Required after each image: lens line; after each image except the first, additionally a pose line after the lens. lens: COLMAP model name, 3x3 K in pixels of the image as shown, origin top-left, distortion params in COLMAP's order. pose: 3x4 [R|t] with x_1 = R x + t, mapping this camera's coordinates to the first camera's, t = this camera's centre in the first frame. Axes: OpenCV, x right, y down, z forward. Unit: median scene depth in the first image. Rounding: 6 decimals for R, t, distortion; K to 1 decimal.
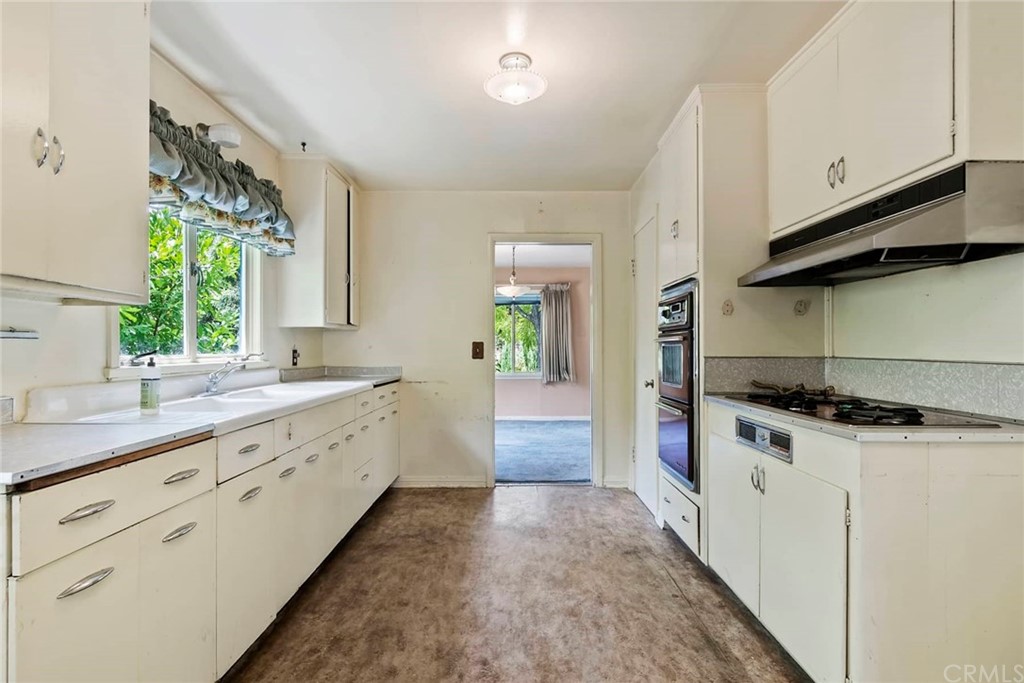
lens RADIAL K [[513.0, 0, 511.1], [0, 513.0, 345.5], [0, 0, 1]] dist [-0.000196, -0.000061]
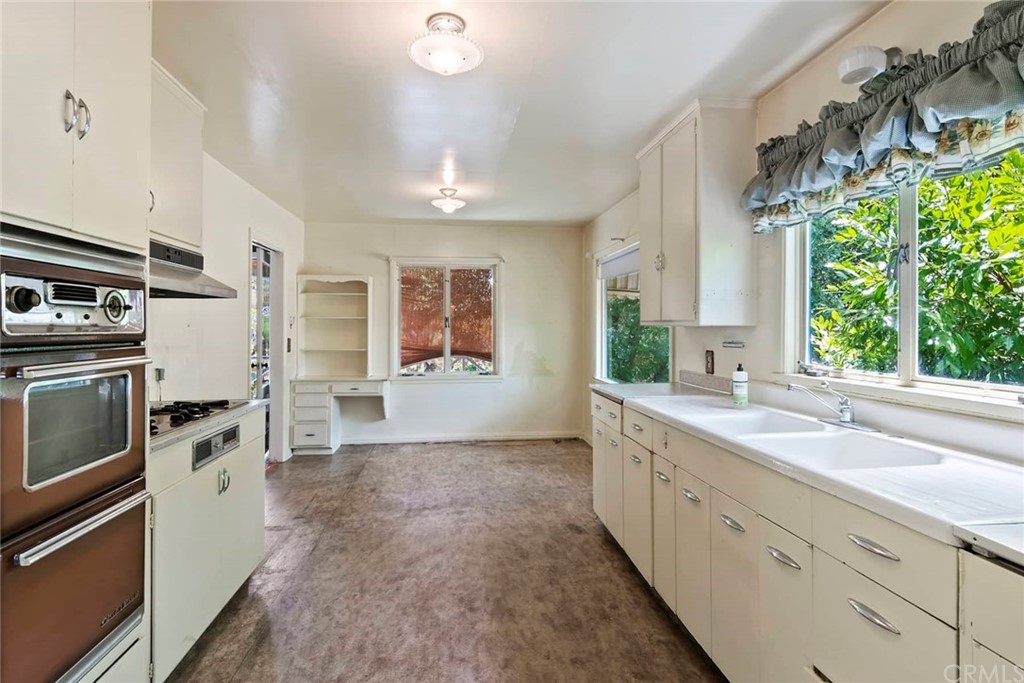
lens RADIAL K [[513.0, 0, 528.6], [0, 513.0, 322.2], [0, 0, 1]] dist [-0.000196, -0.000061]
pose [[-0.987879, -0.001453, -0.155219, 0.005960], [0.001222, 0.999852, -0.017136, -0.061158], [0.155221, -0.017118, -0.987732, 2.137860]]
